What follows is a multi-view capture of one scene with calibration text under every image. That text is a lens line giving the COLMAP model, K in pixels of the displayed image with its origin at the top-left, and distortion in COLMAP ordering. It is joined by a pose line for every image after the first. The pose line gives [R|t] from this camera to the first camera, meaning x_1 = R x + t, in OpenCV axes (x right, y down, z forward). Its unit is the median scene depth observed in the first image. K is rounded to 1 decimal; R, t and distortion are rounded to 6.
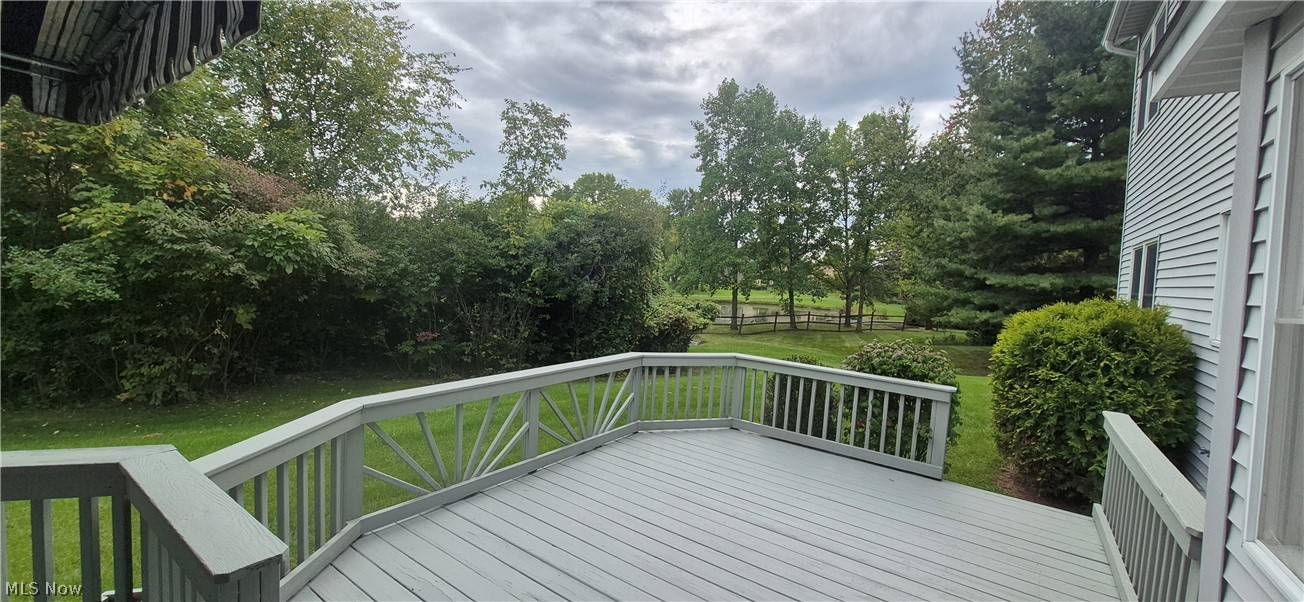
lens RADIAL K [[505.7, 0, 652.0], [0, 505.7, 301.0], [0, 0, 1]] dist [-0.000269, -0.000062]
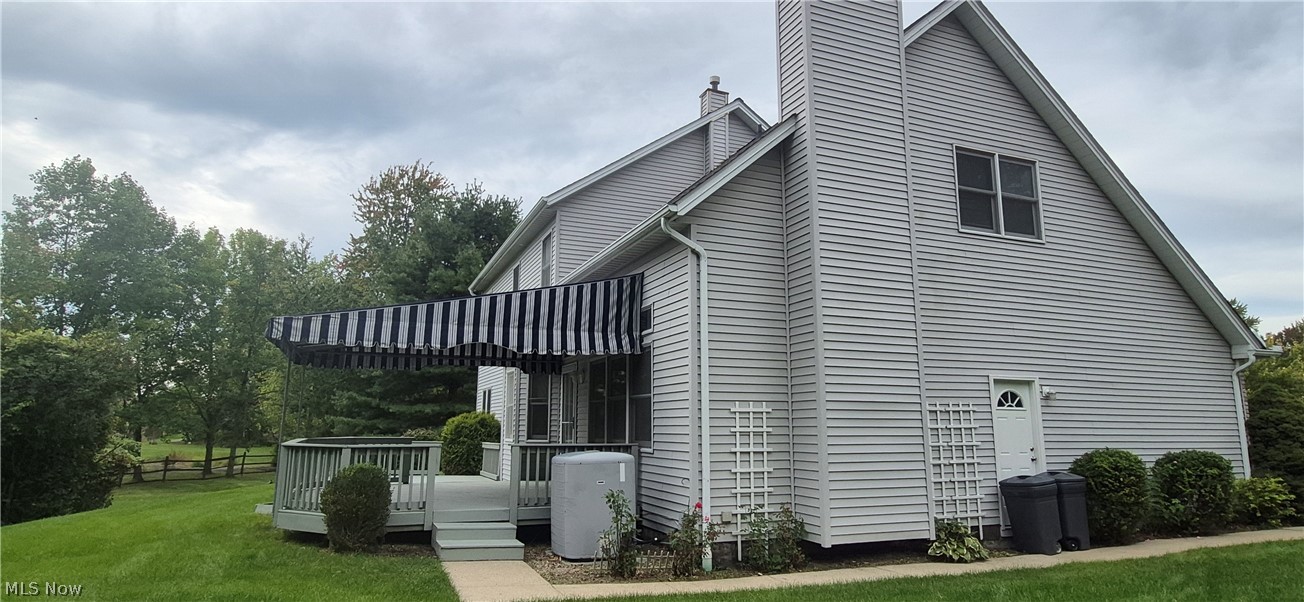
lens RADIAL K [[719.5, 0, 652.0], [0, 719.5, 301.0], [0, 0, 1]] dist [-0.000467, -0.000350]
pose [[0.525991, 0.113244, 0.842917, -0.542745], [0.059069, 0.983838, -0.169037, 0.035053], [-0.848436, 0.138702, 0.510801, -0.517500]]
